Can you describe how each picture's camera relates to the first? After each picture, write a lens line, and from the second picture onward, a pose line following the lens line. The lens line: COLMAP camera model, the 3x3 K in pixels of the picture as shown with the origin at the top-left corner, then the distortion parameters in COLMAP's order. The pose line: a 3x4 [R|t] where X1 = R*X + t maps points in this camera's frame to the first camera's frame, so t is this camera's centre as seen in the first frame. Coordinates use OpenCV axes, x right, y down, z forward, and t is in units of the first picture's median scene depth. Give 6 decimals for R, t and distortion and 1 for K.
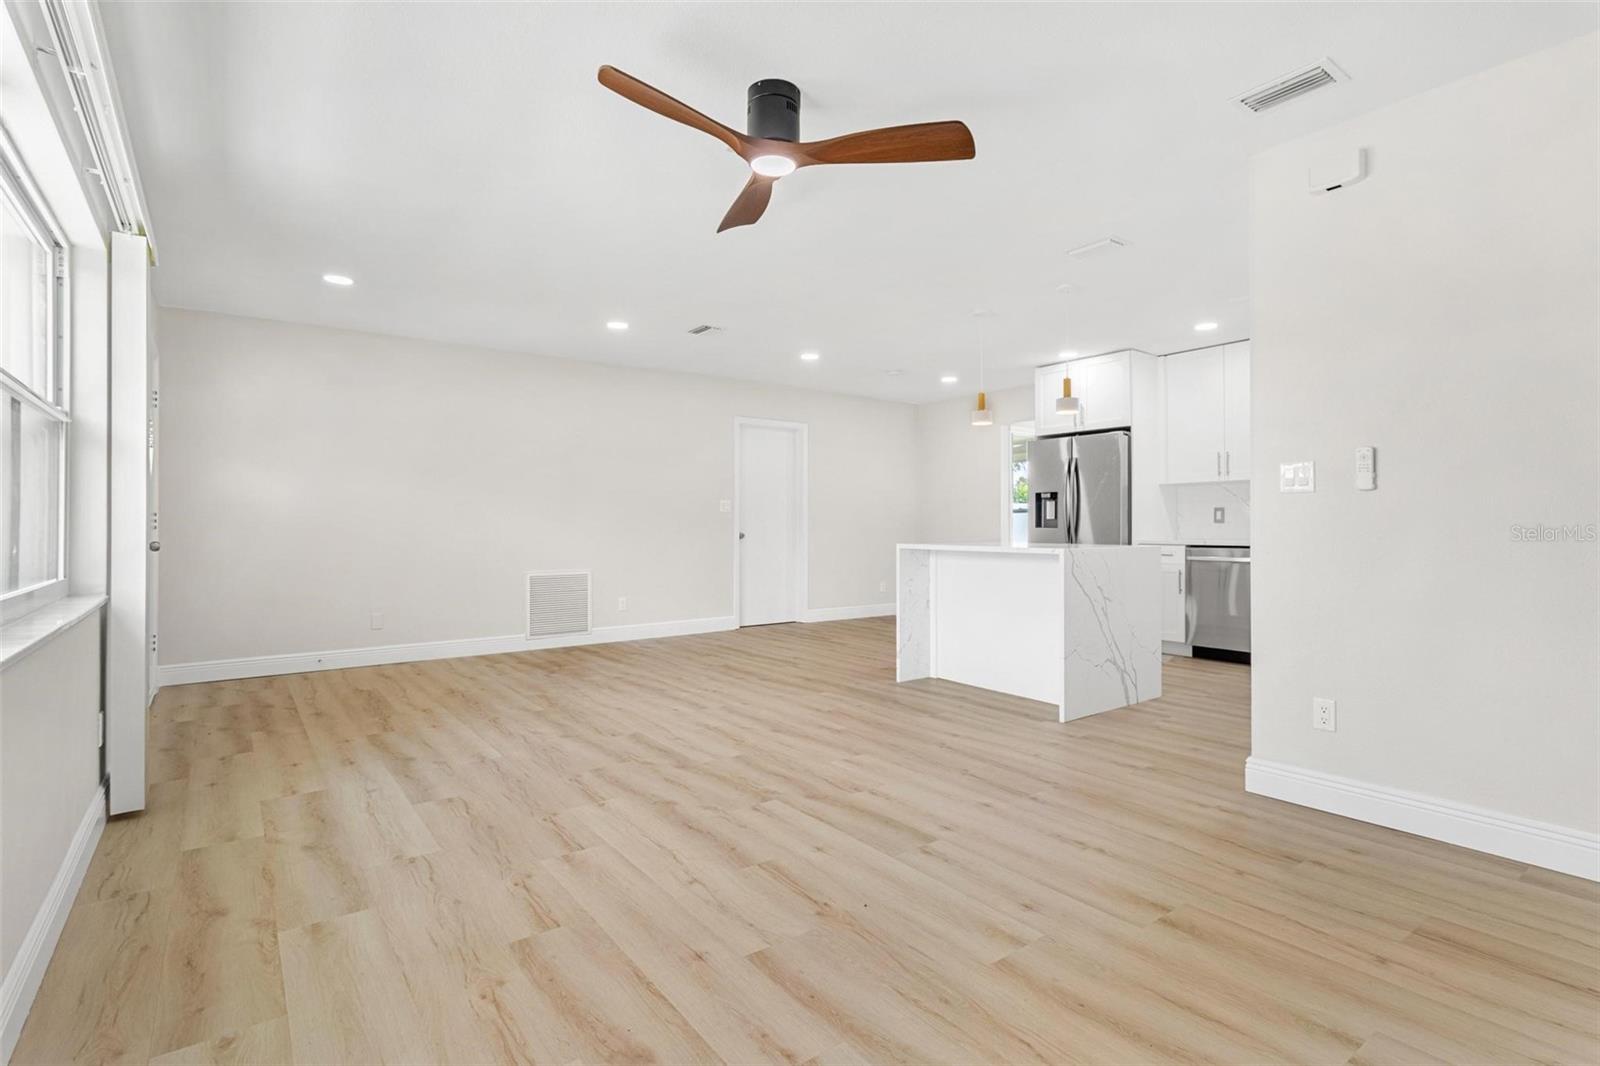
lens RADIAL K [[758.0, 0, 805.8], [0, 758.0, 518.4], [0, 0, 1]] dist [-0.000942, -0.000061]
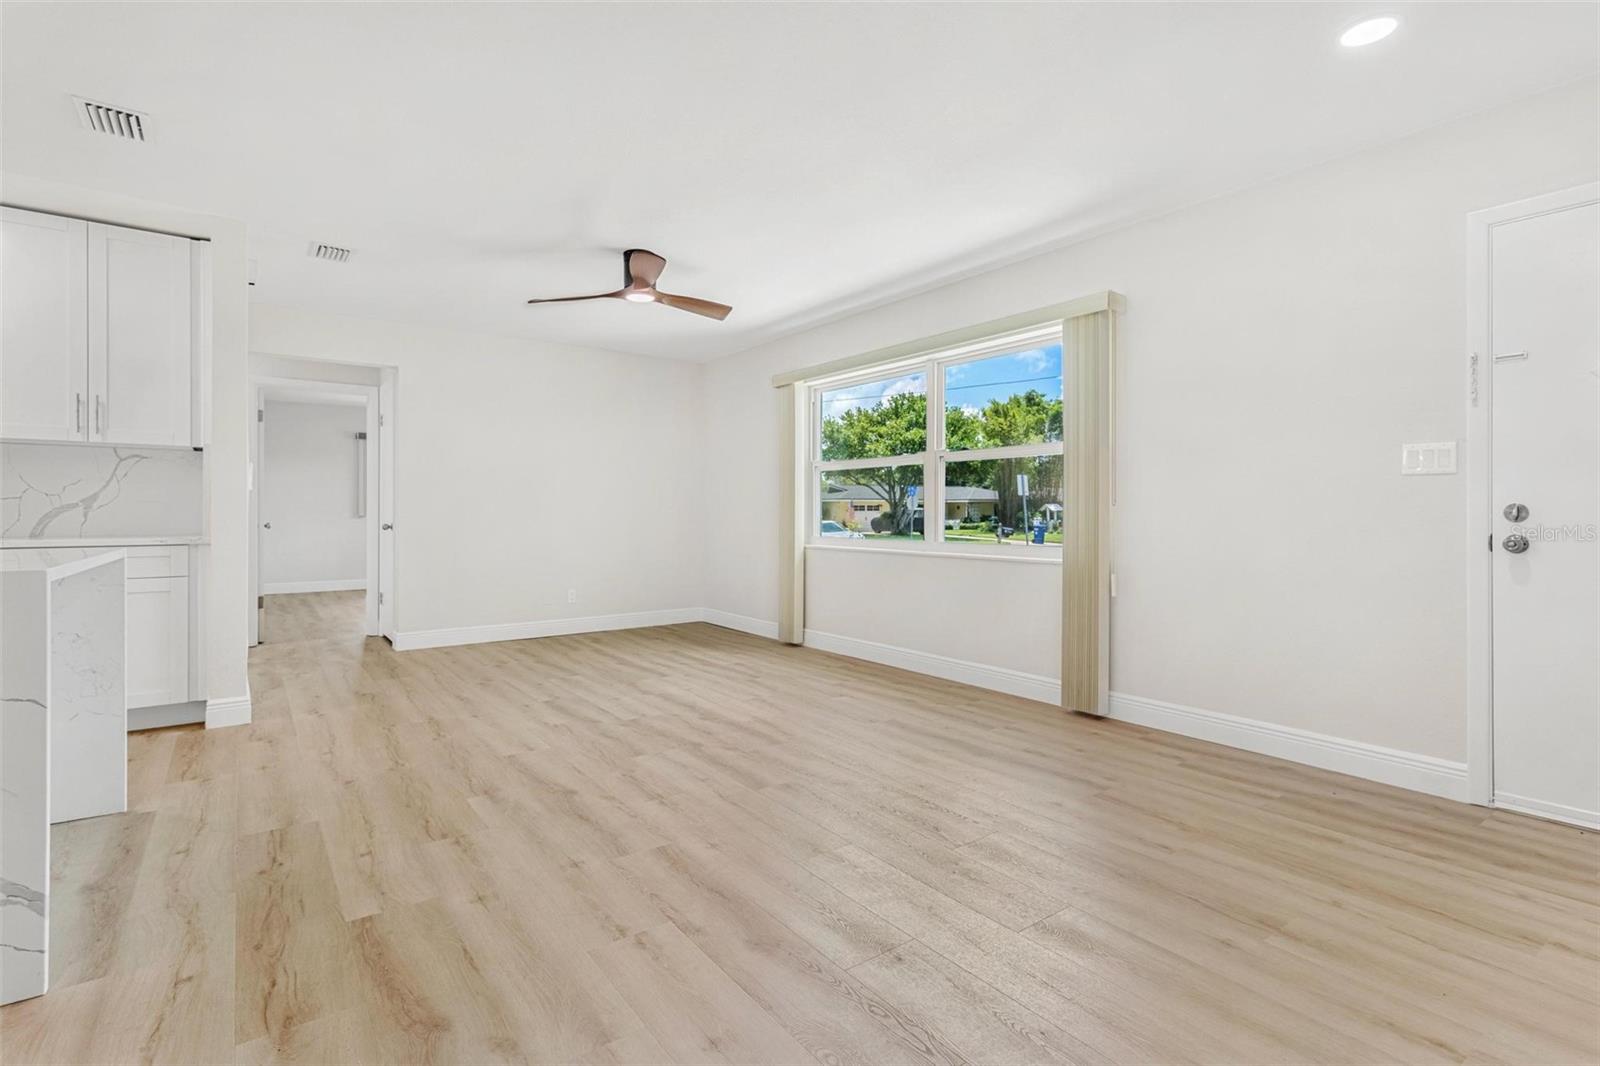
lens RADIAL K [[758.0, 0, 805.8], [0, 758.0, 518.4], [0, 0, 1]] dist [-0.000942, -0.000061]
pose [[-0.999960, 0.001540, 0.008820, -0.303796], [0.001463, 0.999960, -0.008806, 0.023522], [-0.008834, -0.008792, -0.999922, 1.918462]]
